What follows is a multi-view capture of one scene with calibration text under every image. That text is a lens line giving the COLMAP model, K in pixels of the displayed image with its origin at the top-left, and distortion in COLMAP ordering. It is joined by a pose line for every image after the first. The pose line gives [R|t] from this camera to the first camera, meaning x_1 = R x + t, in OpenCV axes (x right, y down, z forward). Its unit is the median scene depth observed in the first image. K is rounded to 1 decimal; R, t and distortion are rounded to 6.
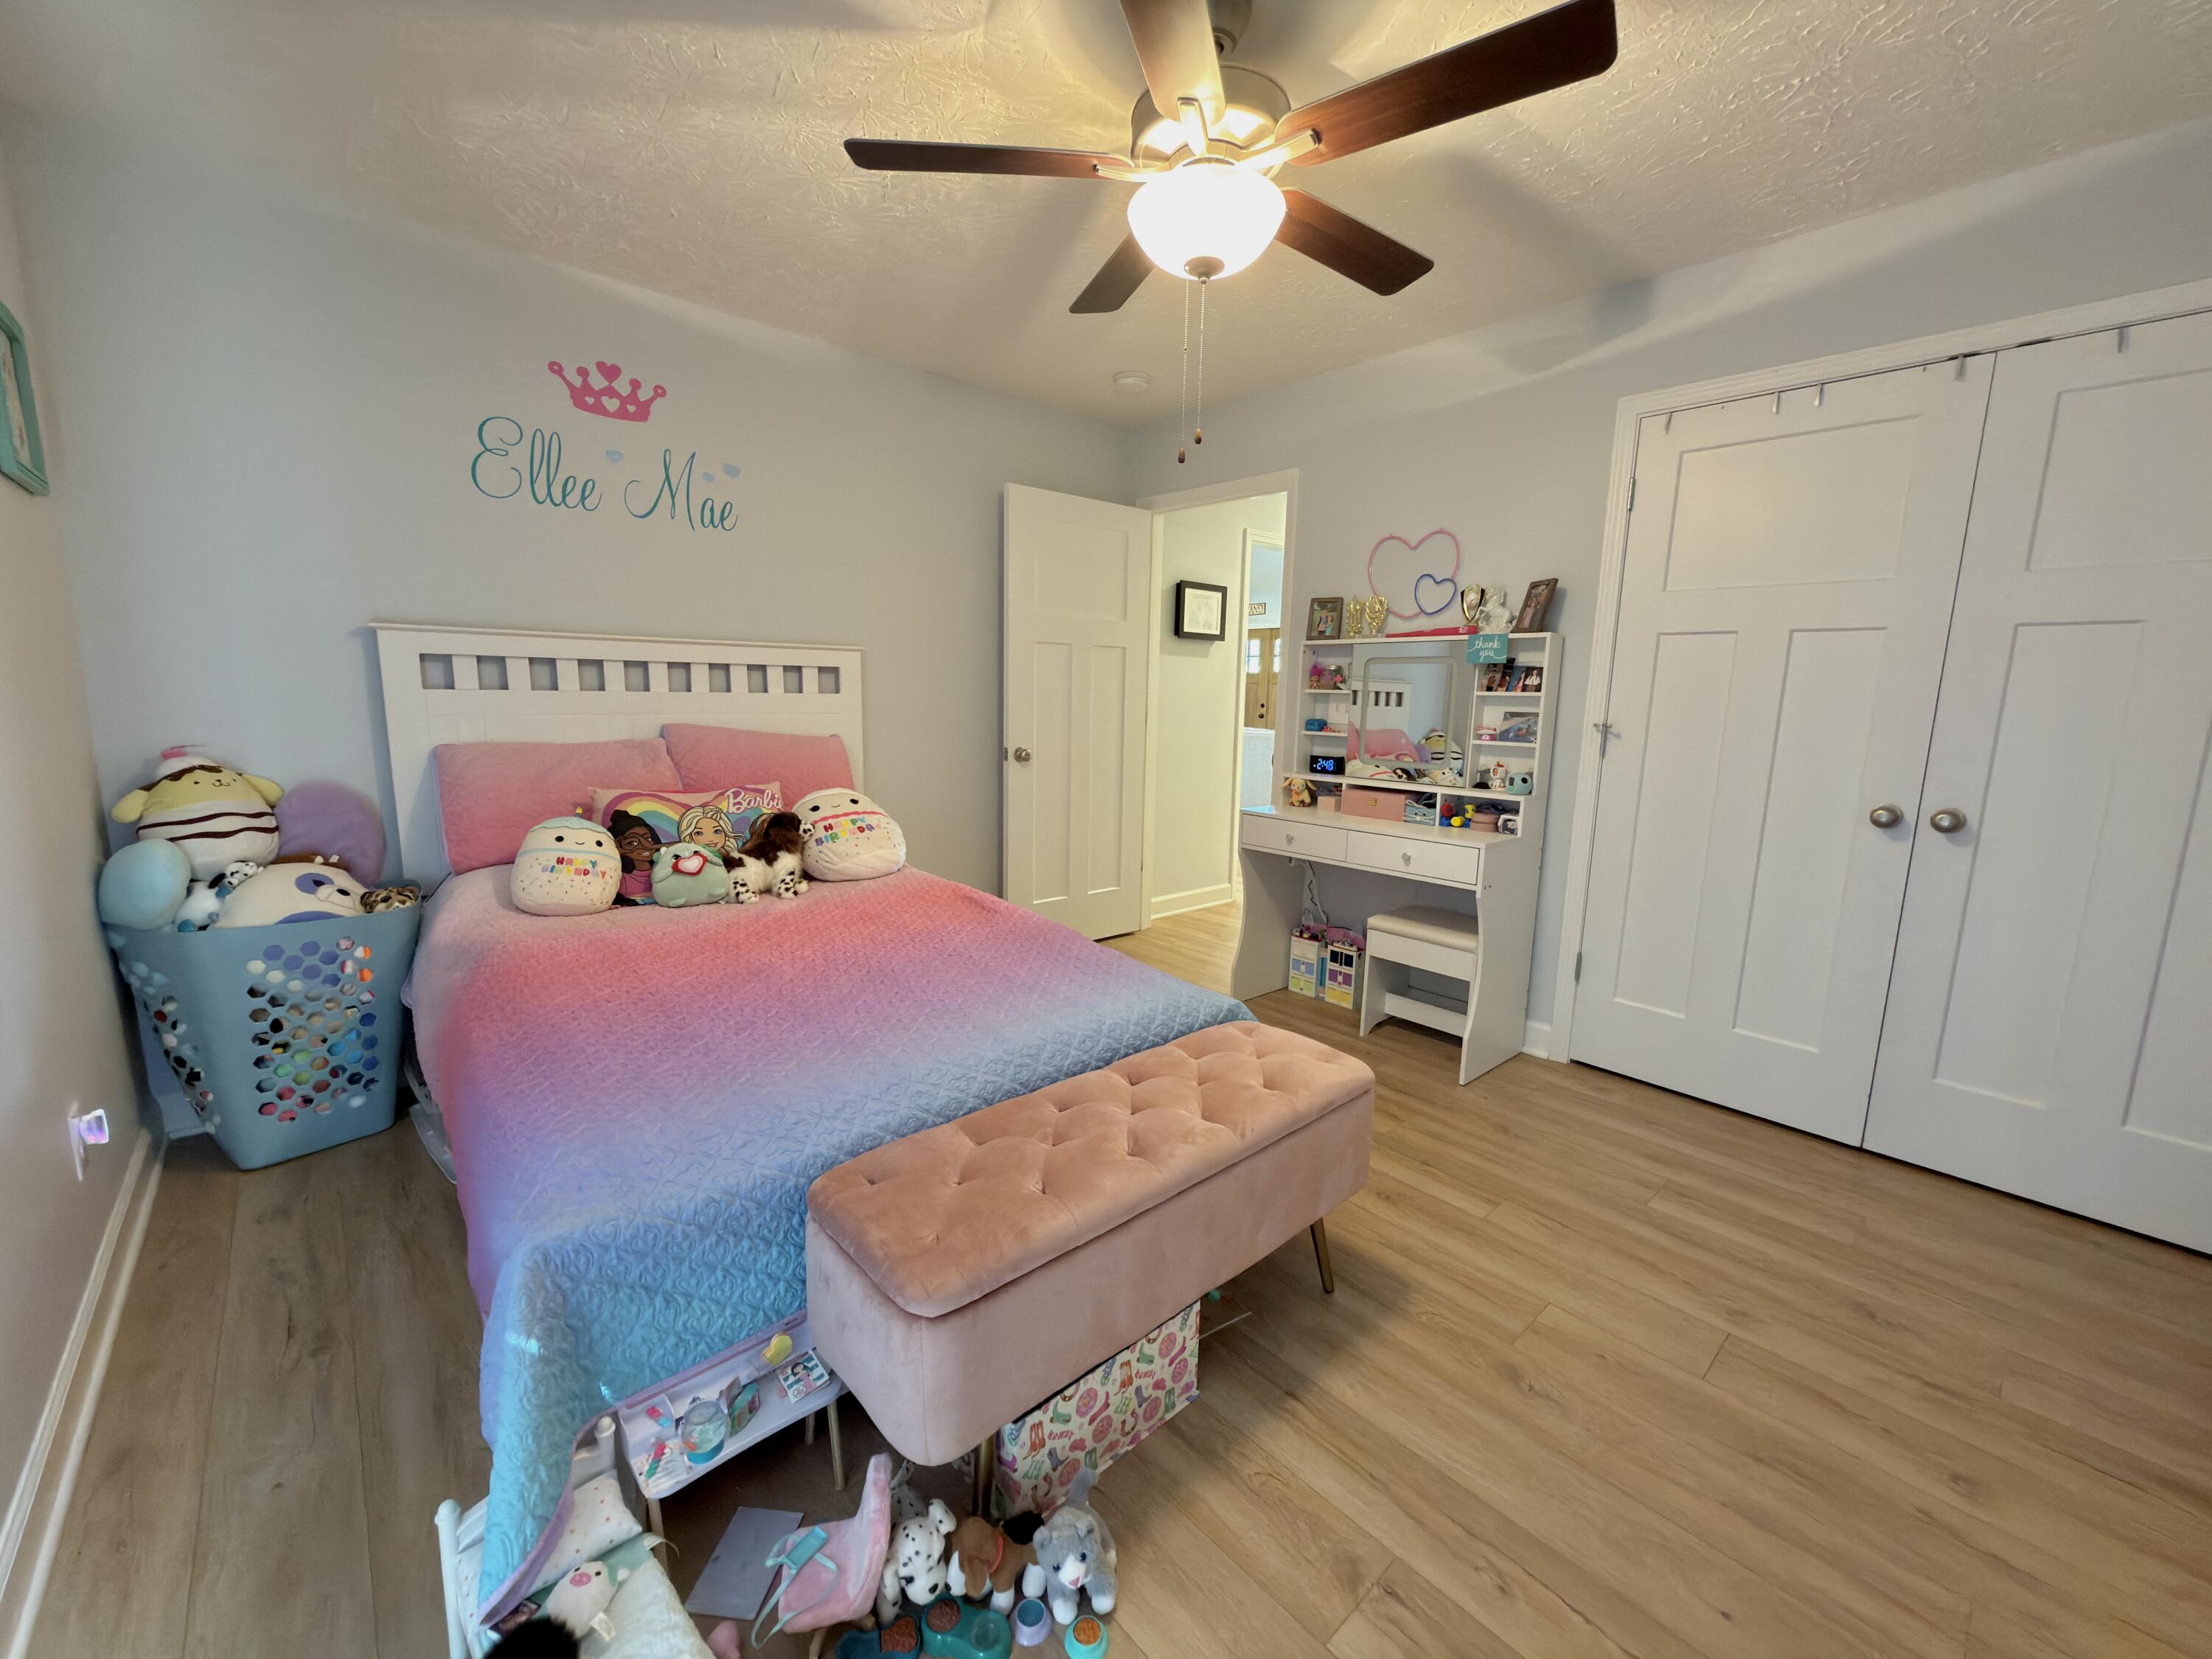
lens RADIAL K [[881.5, 0, 1096.0], [0, 881.5, 832.1], [0, 0, 1]] dist [0.000771, -0.000065]
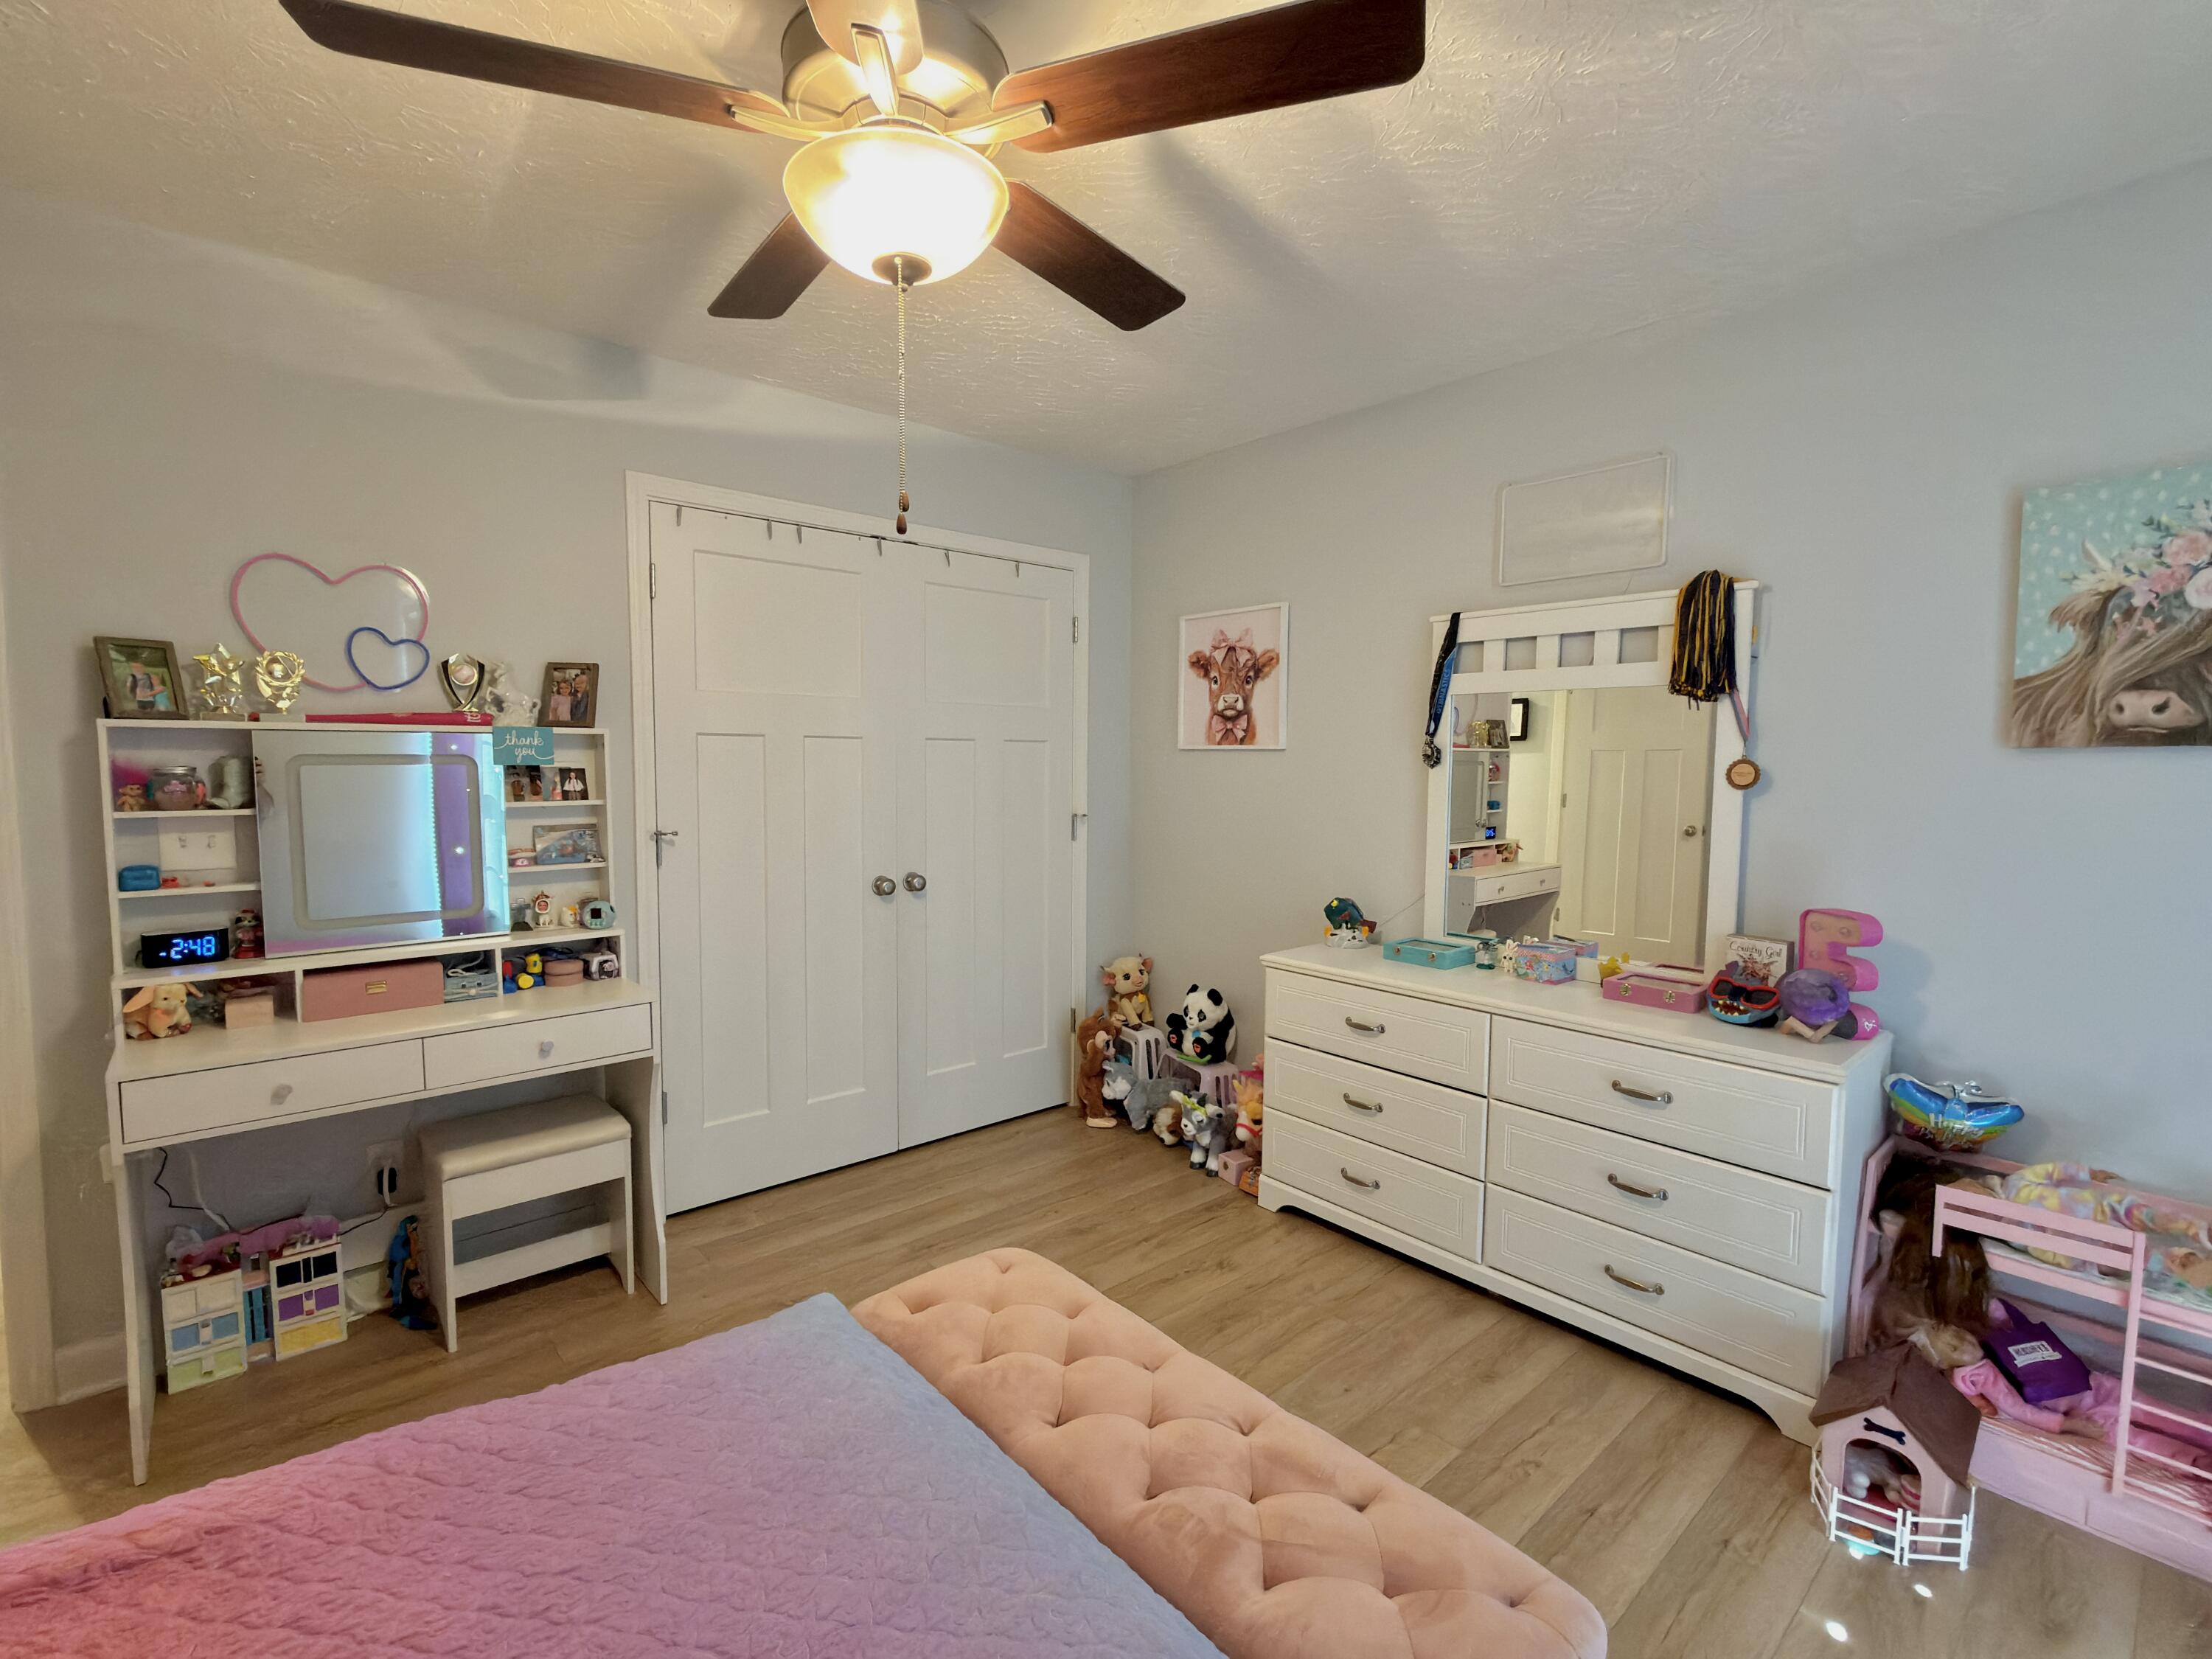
lens RADIAL K [[1006.5, 0, 1098.3], [0, 1006.5, 831.6], [0, 0, 1]] dist [0.003138, 0.000248]
pose [[0.011182, -0.096663, 0.995254, -0.409321], [0.155511, 0.983374, 0.093762, -0.141589], [-0.987771, 0.153725, 0.026028, 0.510509]]
